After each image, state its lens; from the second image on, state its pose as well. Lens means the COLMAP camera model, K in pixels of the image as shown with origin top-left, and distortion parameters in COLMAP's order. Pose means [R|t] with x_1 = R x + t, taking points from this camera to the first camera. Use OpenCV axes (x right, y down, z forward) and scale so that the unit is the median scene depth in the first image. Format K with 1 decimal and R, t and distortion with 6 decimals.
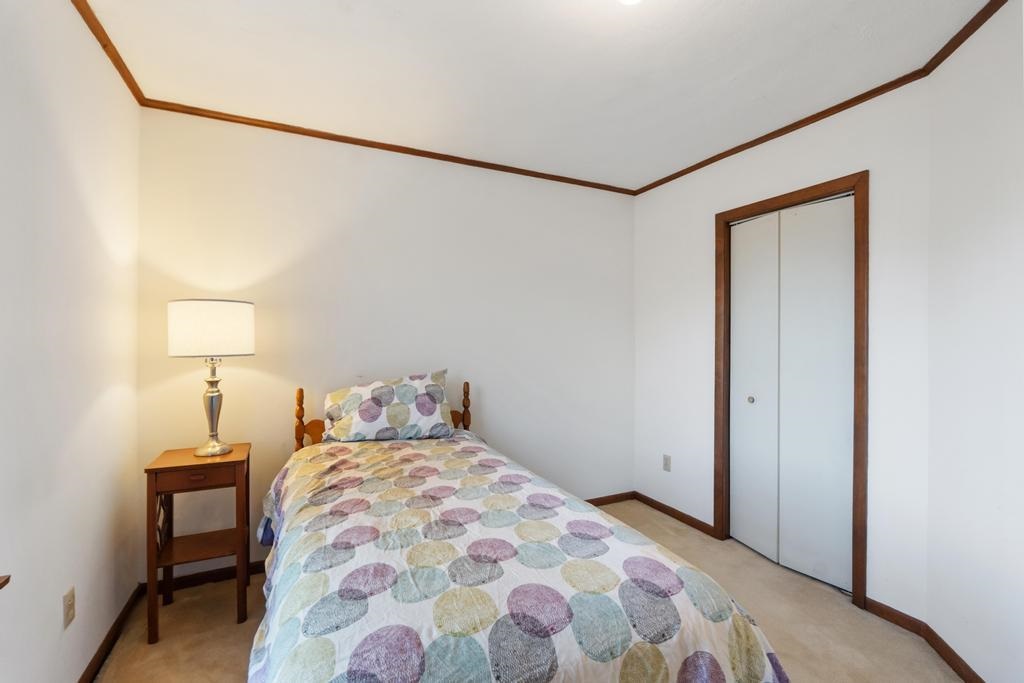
lens RADIAL K [[450.1, 0, 508.2], [0, 450.1, 346.7], [0, 0, 1]] dist [-0.001455, -0.000156]
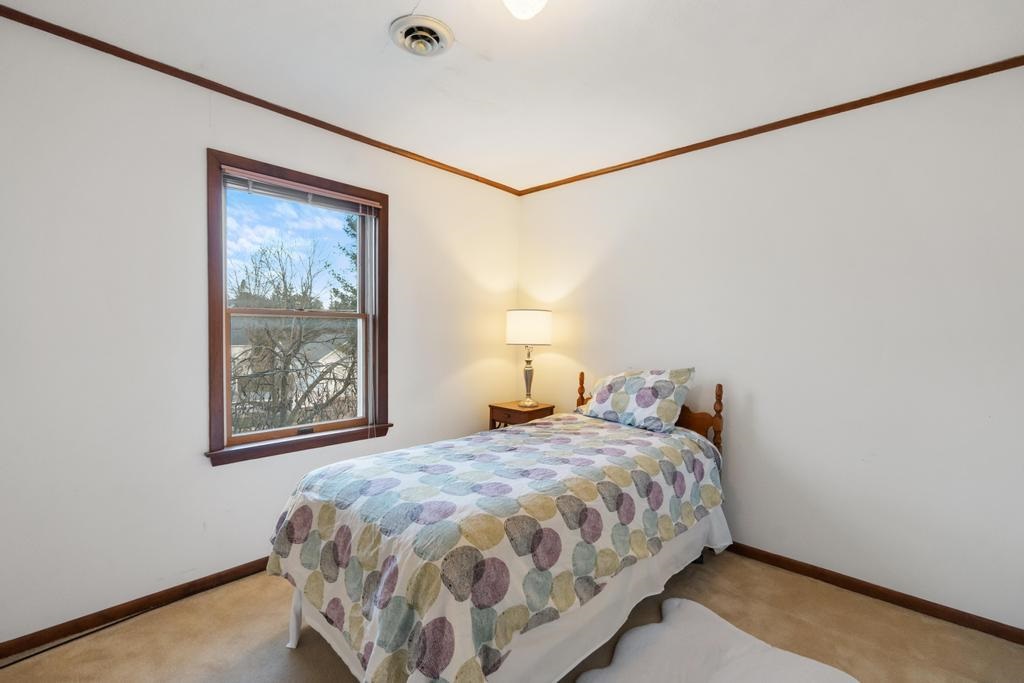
lens RADIAL K [[450.1, 0, 508.2], [0, 450.1, 346.7], [0, 0, 1]] dist [-0.001455, -0.000156]
pose [[0.356992, 0.033158, -0.933519, 0.772388], [-0.029850, 0.999264, 0.024078, -0.008638], [0.933630, 0.019270, 0.357719, 0.343091]]
